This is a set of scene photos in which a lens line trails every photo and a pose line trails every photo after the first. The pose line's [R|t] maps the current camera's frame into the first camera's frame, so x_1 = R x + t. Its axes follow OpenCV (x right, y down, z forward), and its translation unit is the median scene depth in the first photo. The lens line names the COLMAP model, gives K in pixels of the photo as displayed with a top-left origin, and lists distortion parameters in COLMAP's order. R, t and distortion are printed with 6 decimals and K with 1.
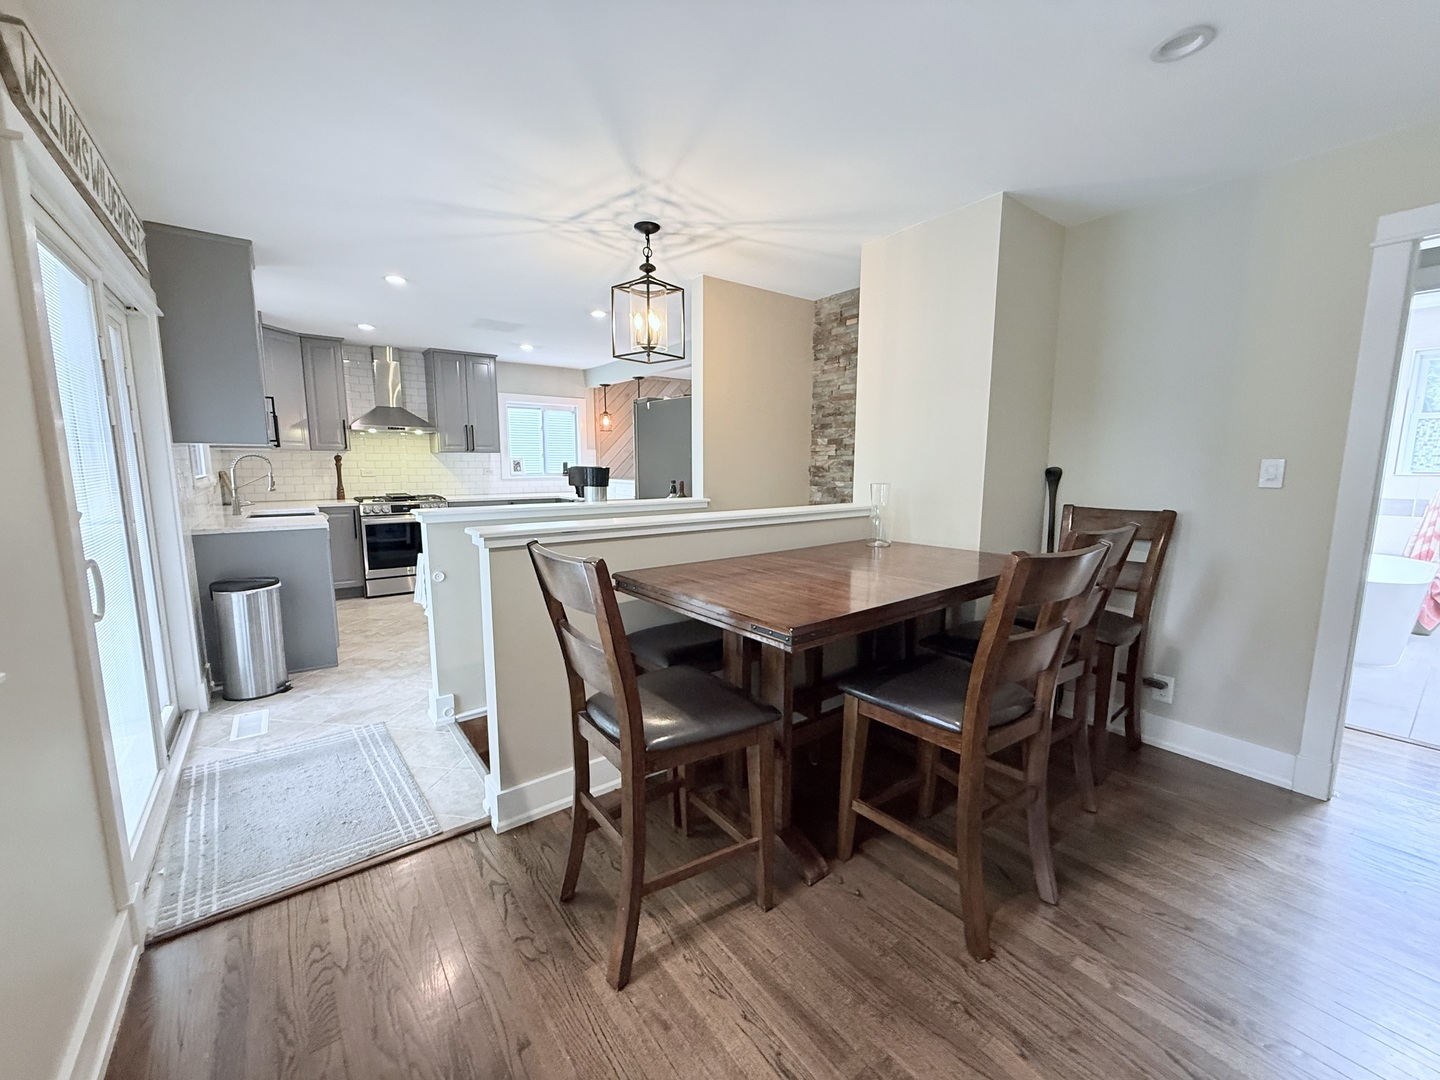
lens RADIAL K [[575.5, 0, 719.3], [0, 575.5, 543.9], [0, 0, 1]] dist [0.000617, 0.000036]
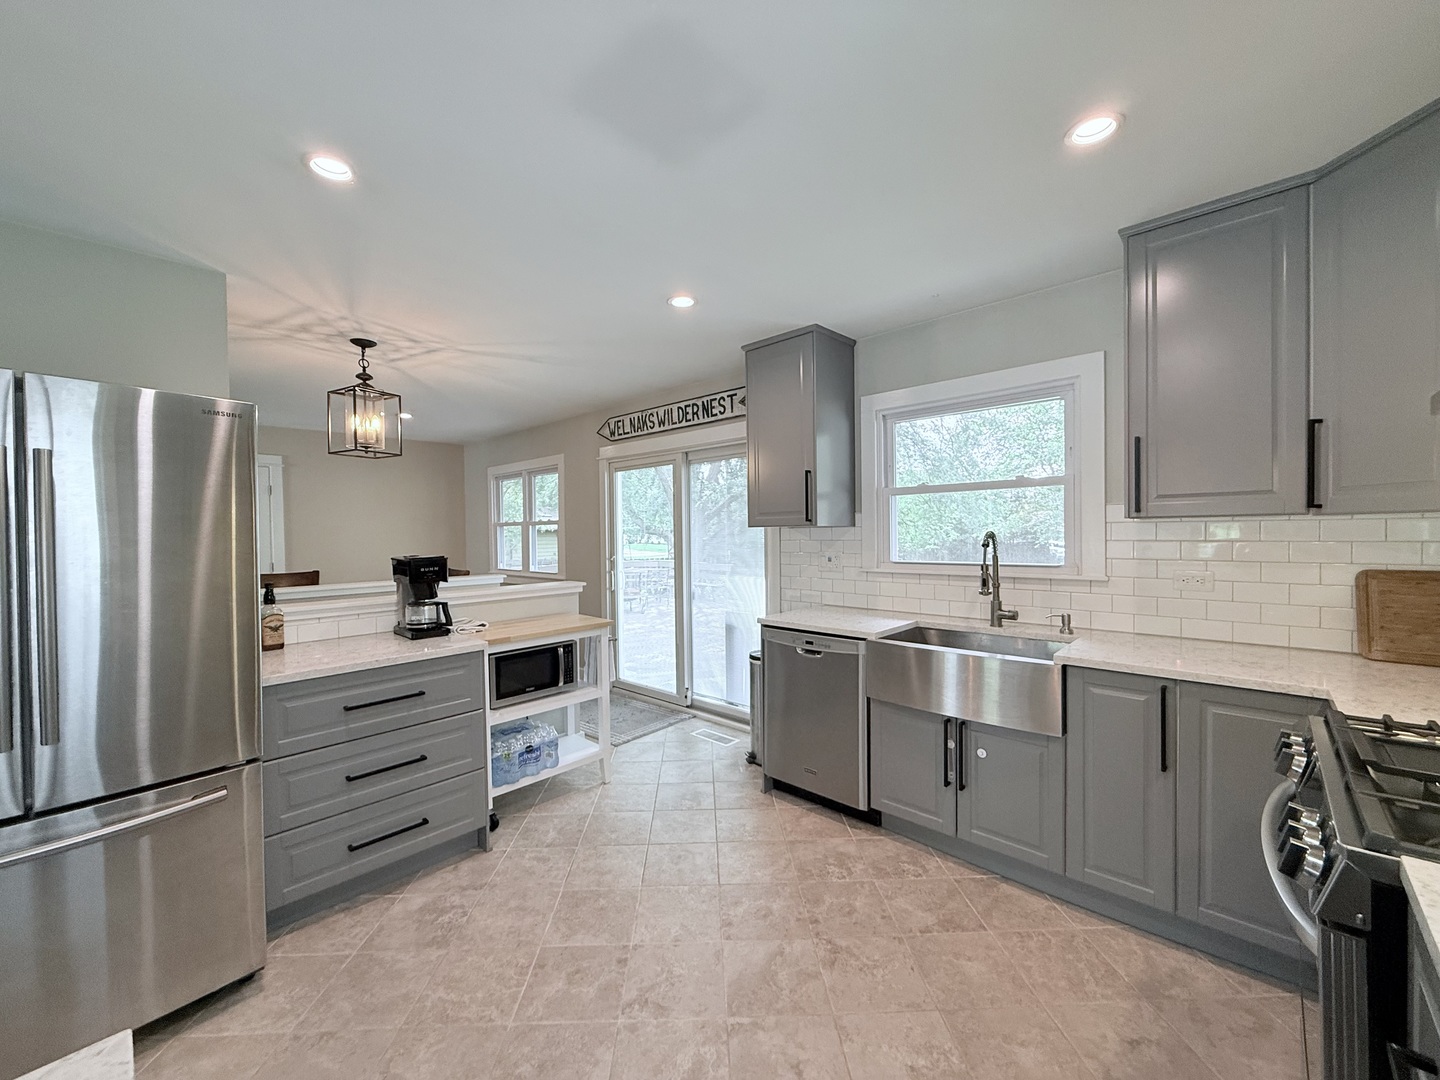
lens RADIAL K [[575.5, 0, 720.9], [0, 575.5, 541.7], [0, 0, 1]] dist [0.000617, 0.000036]
pose [[-0.986574, 0.012095, -0.162866, -0.619026], [-0.012078, 0.989120, 0.146617, -0.332543], [0.162867, 0.146615, -0.975694, 2.240432]]
